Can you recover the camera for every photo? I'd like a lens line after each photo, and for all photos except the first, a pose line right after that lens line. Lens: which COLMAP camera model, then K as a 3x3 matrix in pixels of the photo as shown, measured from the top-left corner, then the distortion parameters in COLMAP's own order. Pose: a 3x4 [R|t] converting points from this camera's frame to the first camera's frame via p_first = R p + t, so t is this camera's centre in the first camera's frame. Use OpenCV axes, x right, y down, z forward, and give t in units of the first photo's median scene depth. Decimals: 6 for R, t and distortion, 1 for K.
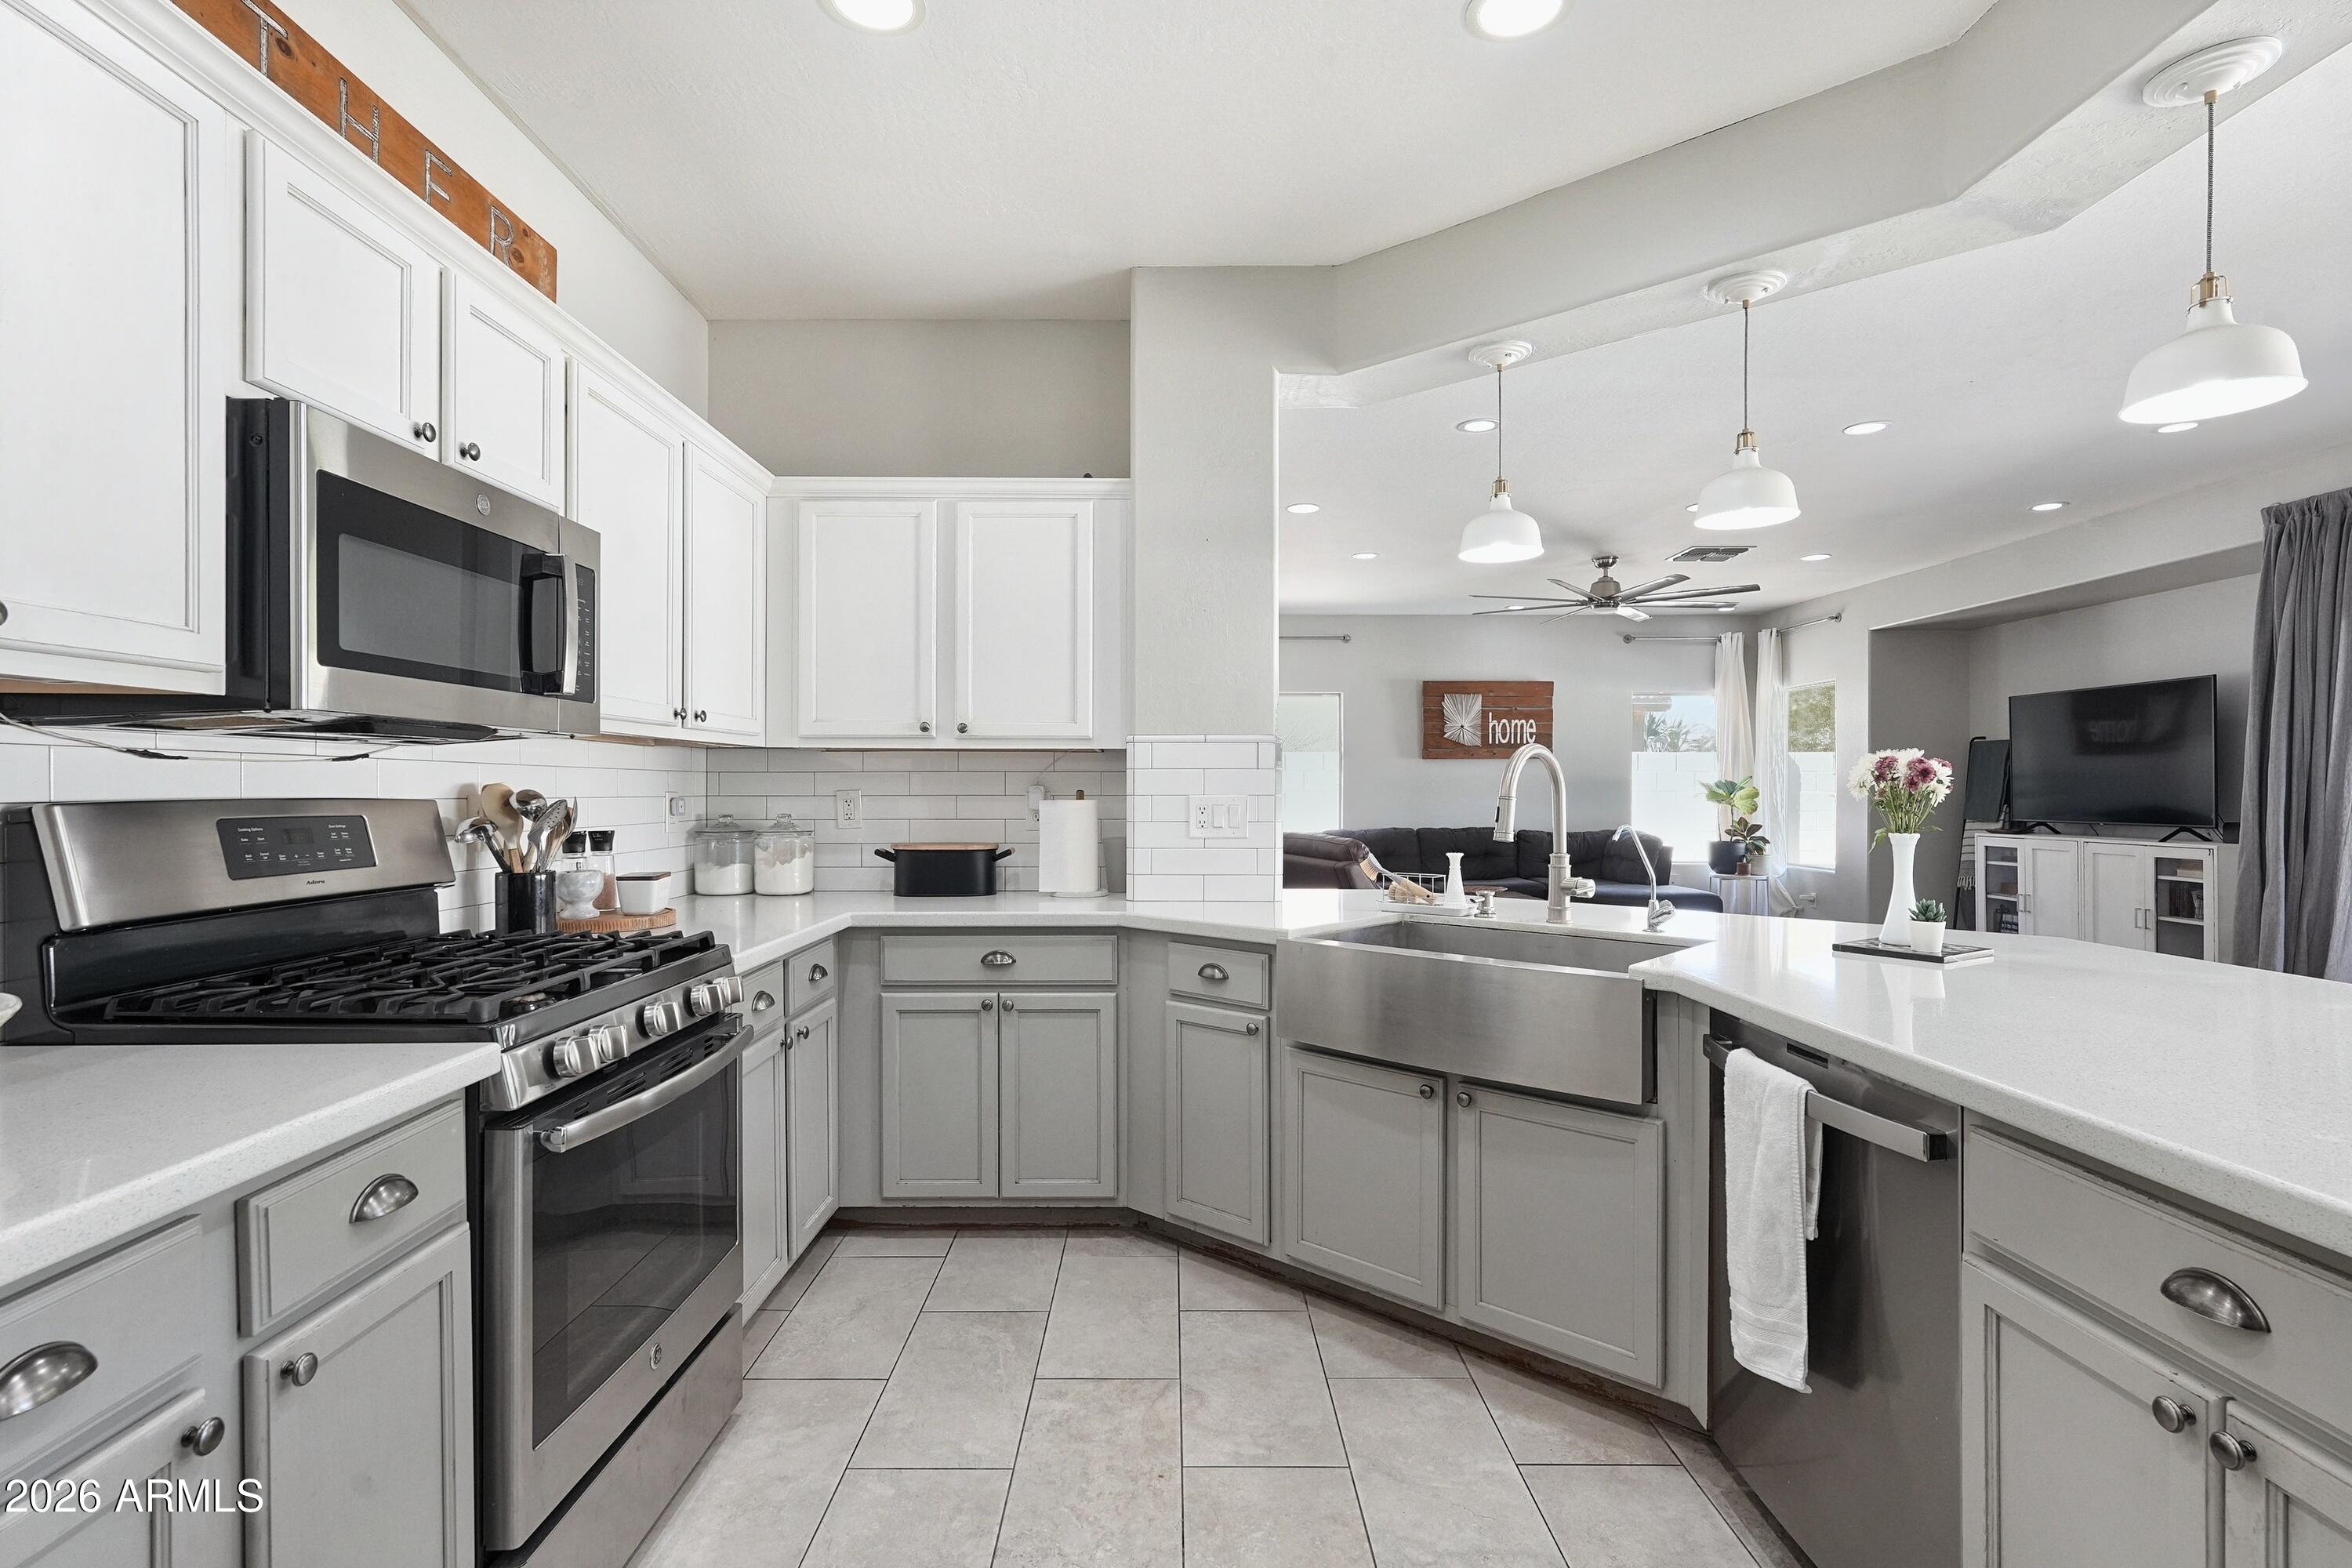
lens RADIAL K [[1126.6, 0, 1176.0], [0, 1126.6, 784.0], [0, 0, 1]] dist [-0.001179, 0.000202]
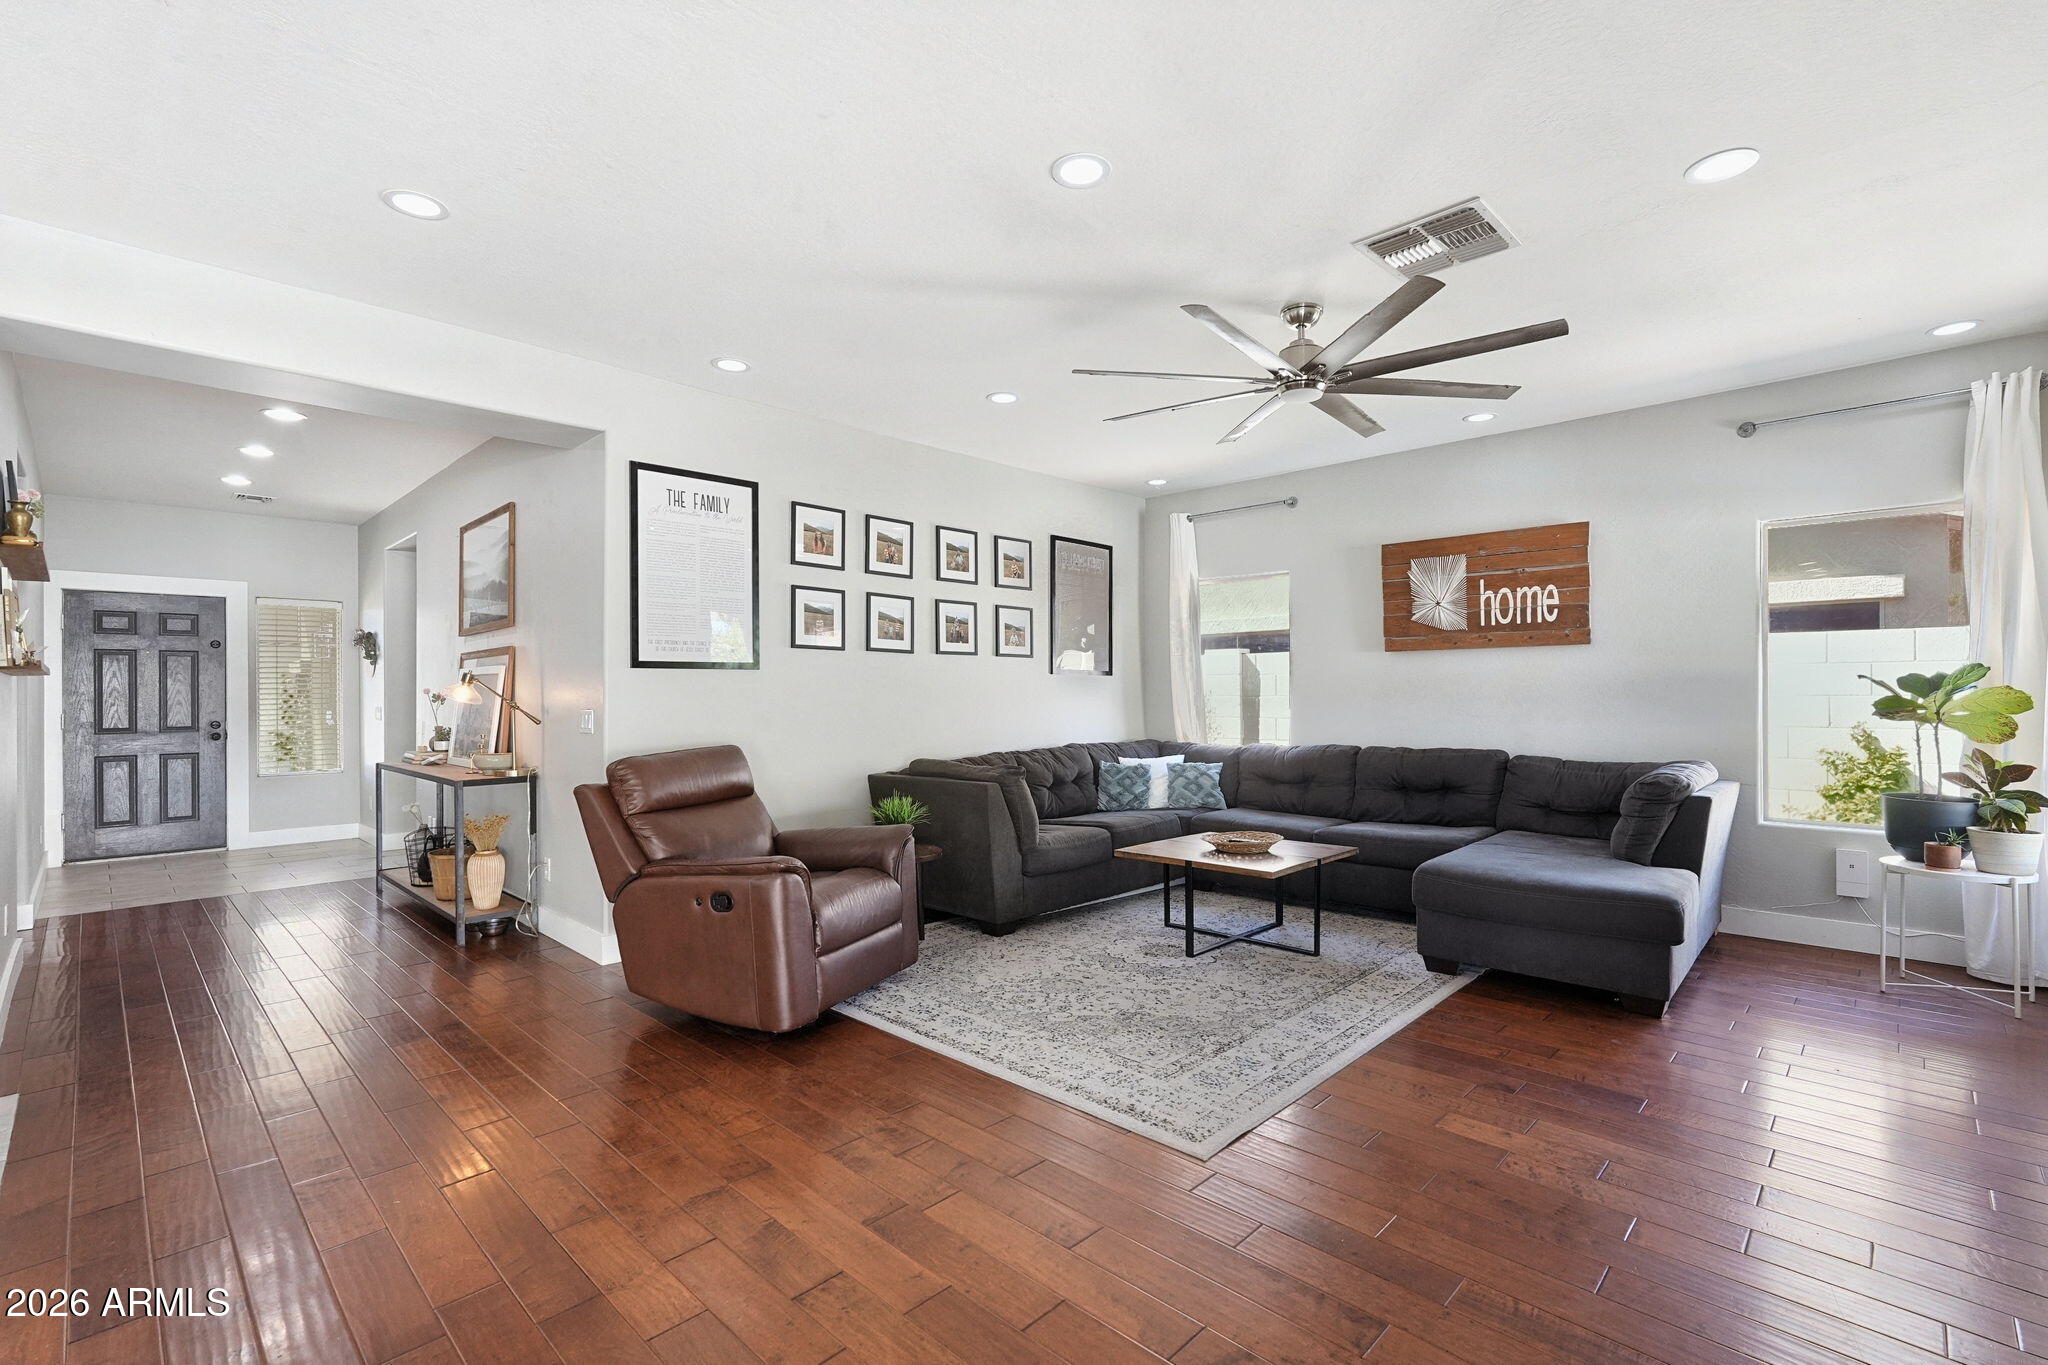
lens RADIAL K [[912.2, 0, 1017.6], [0, 912.2, 688.4], [0, 0, 1]] dist [-0.019798, 0.012173]
pose [[0.708550, -0.007164, -0.705625, 0.557385], [0.007050, 0.999970, -0.003074, 0.001842], [0.705626, -0.002797, 0.708579, 0.496298]]
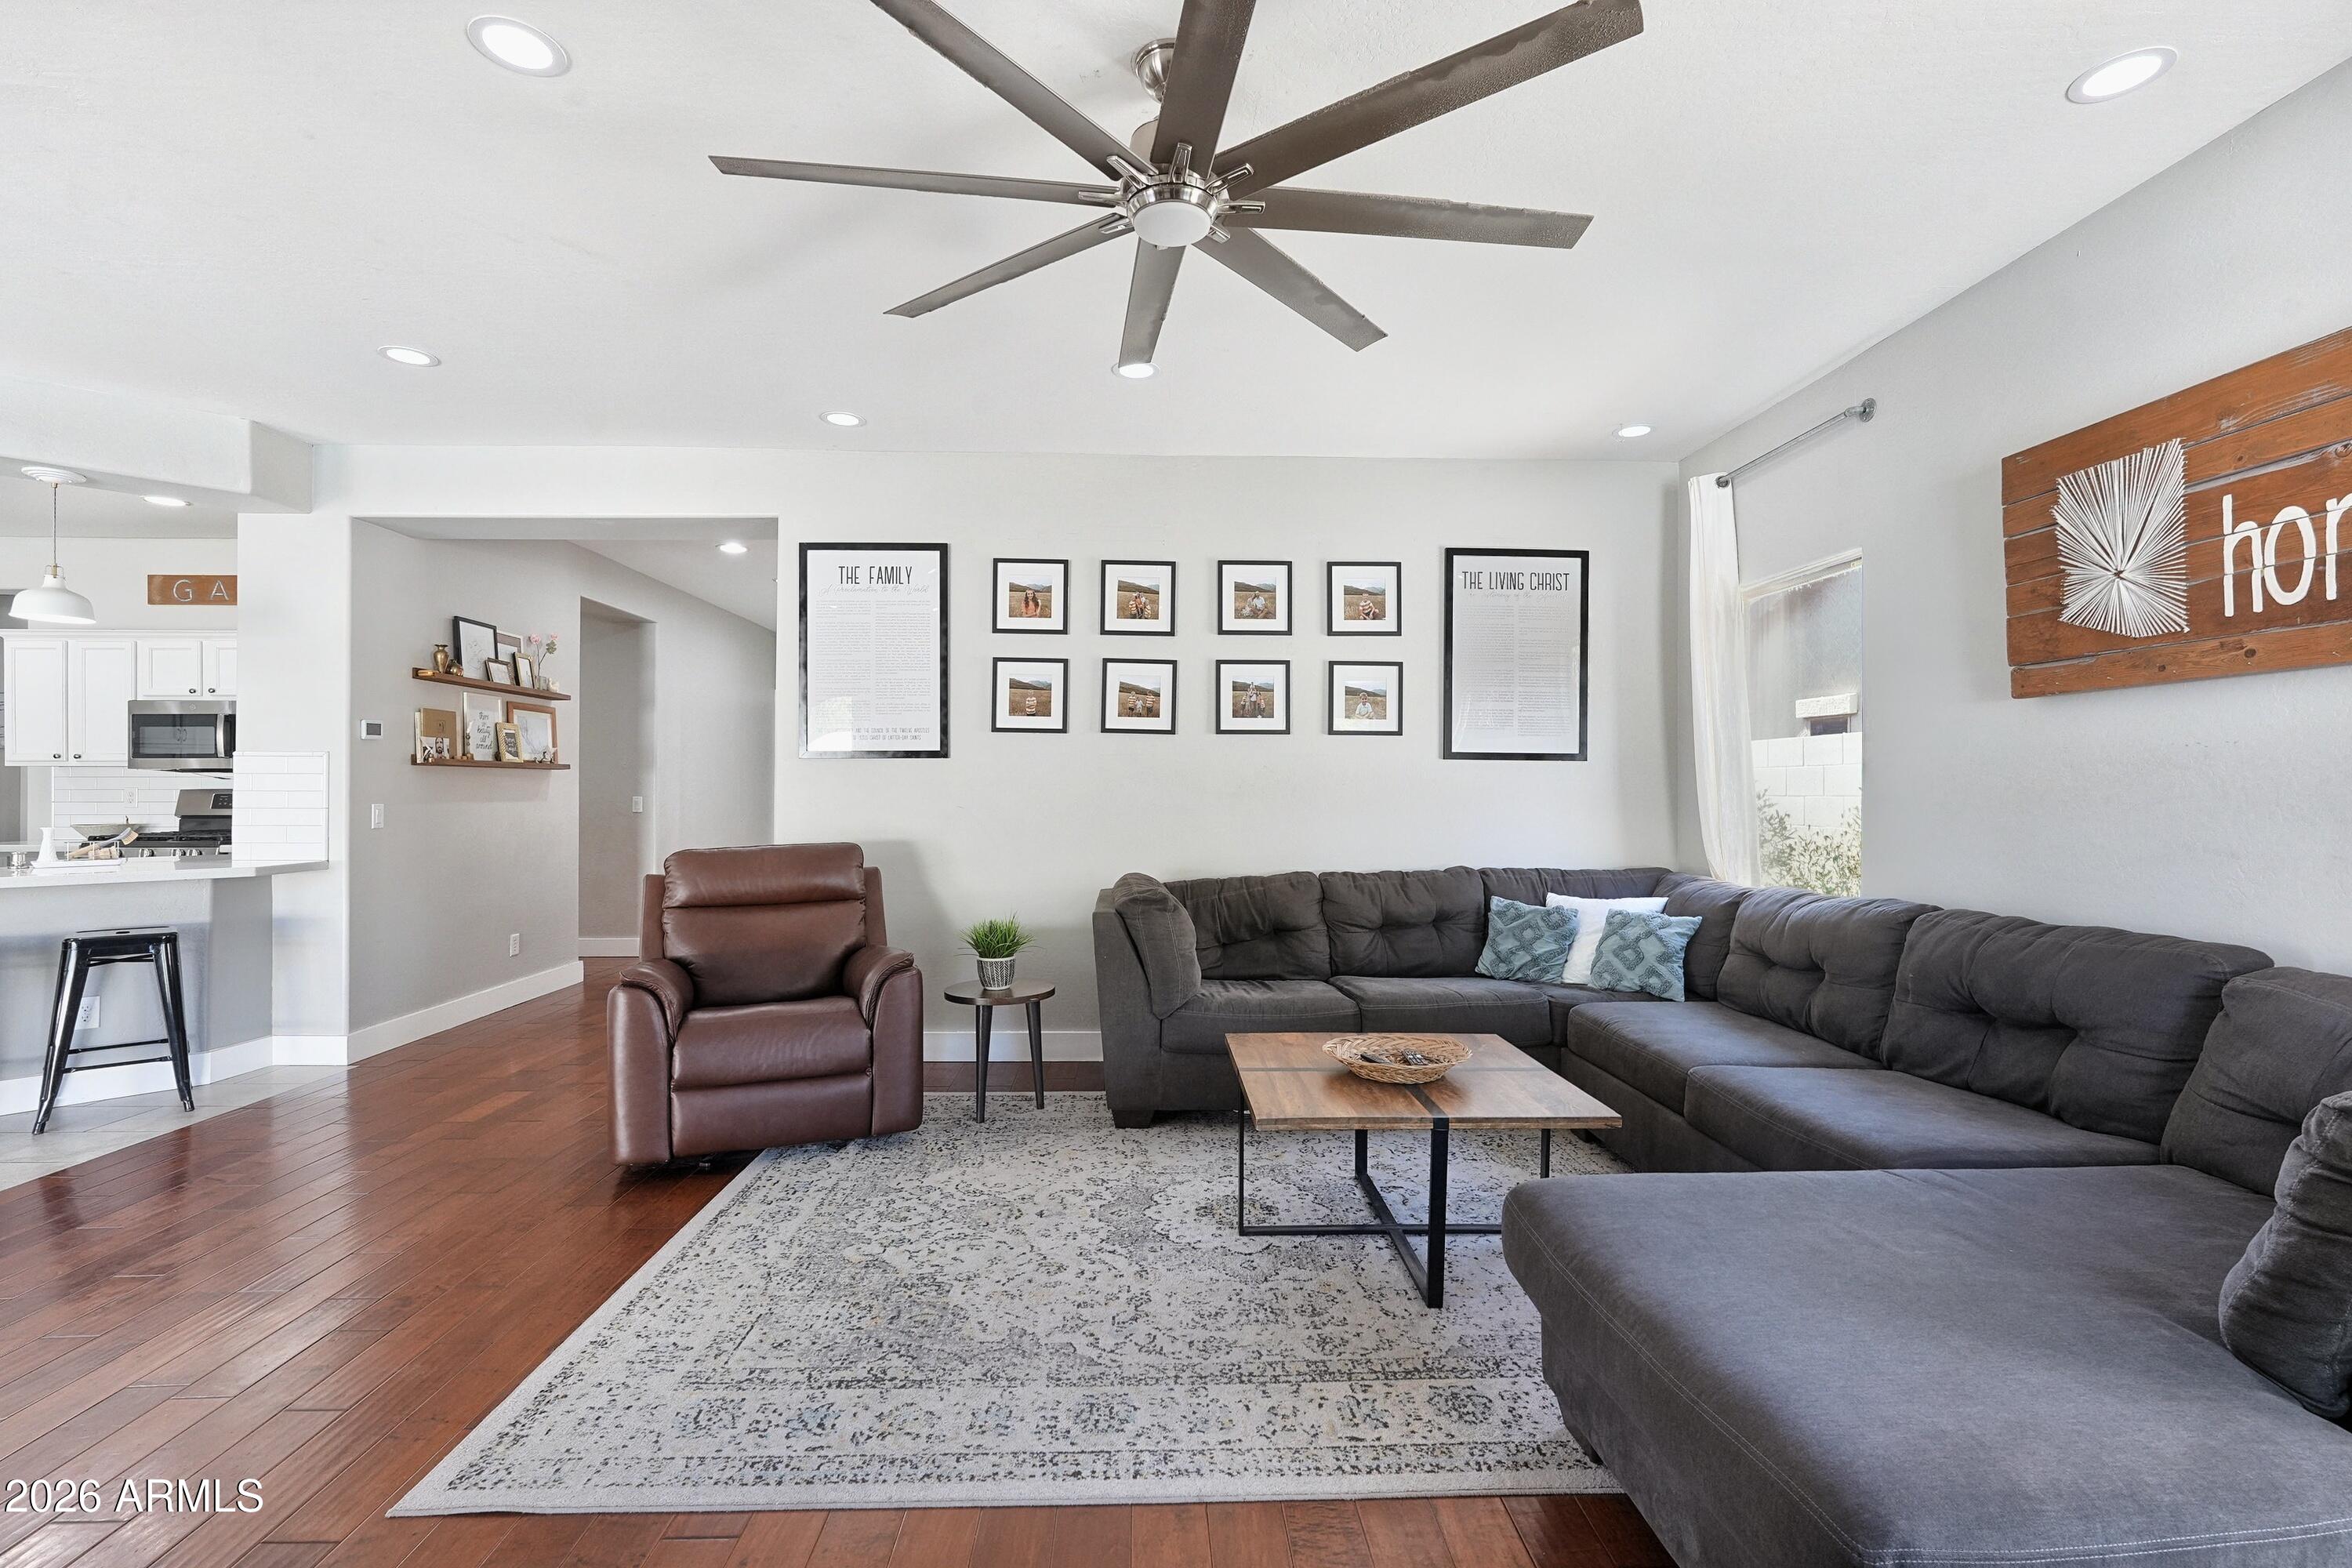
lens RADIAL K [[1040.6, 0, 1170.0], [0, 1040.6, 783.7], [0, 0, 1]] dist [-0.006870, 0.000706]
pose [[0.022483, -0.005168, -0.999734, 0.609953], [0.000964, 0.999986, -0.005147, 0.004136], [0.999747, -0.000848, 0.022488, 0.899121]]
